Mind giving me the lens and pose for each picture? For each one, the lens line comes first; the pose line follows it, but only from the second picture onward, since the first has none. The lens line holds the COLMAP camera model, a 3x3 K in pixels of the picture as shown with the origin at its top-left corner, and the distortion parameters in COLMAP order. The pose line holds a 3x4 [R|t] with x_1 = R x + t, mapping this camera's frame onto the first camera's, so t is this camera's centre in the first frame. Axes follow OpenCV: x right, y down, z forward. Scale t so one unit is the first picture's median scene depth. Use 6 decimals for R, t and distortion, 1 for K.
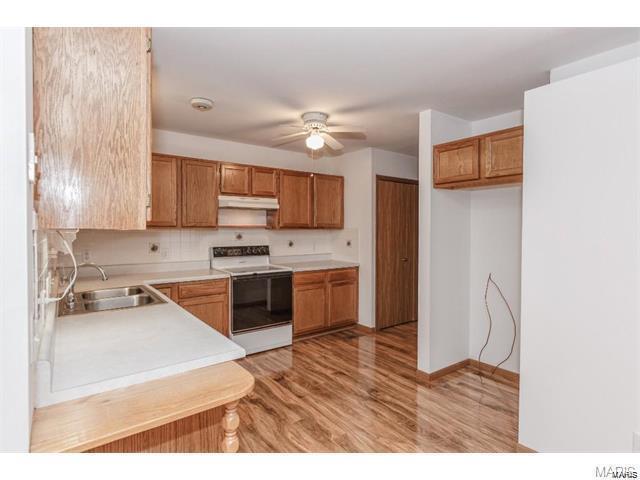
lens RADIAL K [[337.3, 0, 319.2], [0, 337.3, 233.9], [0, 0, 1]] dist [-0.000310, 0.000006]
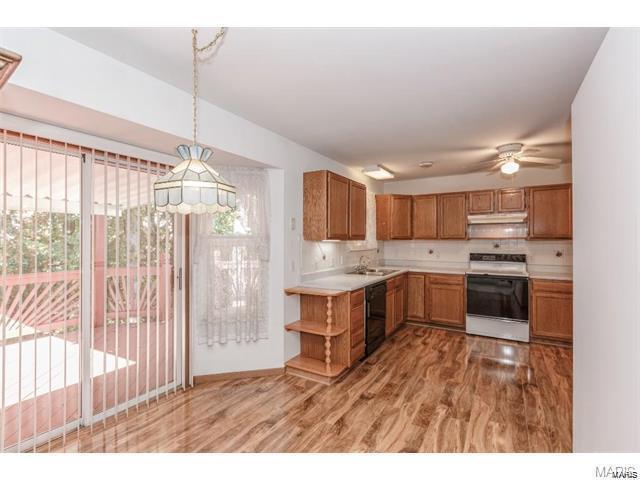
lens RADIAL K [[294.8, 0, 319.7], [0, 294.8, 239.7], [0, 0, 1]] dist [-0.002260, 0.000325]
pose [[0.374769, -0.000538, -0.927118, 0.588702], [-0.010963, 0.999927, -0.005012, -0.002904], [0.927053, 0.012042, 0.374736, -0.019407]]
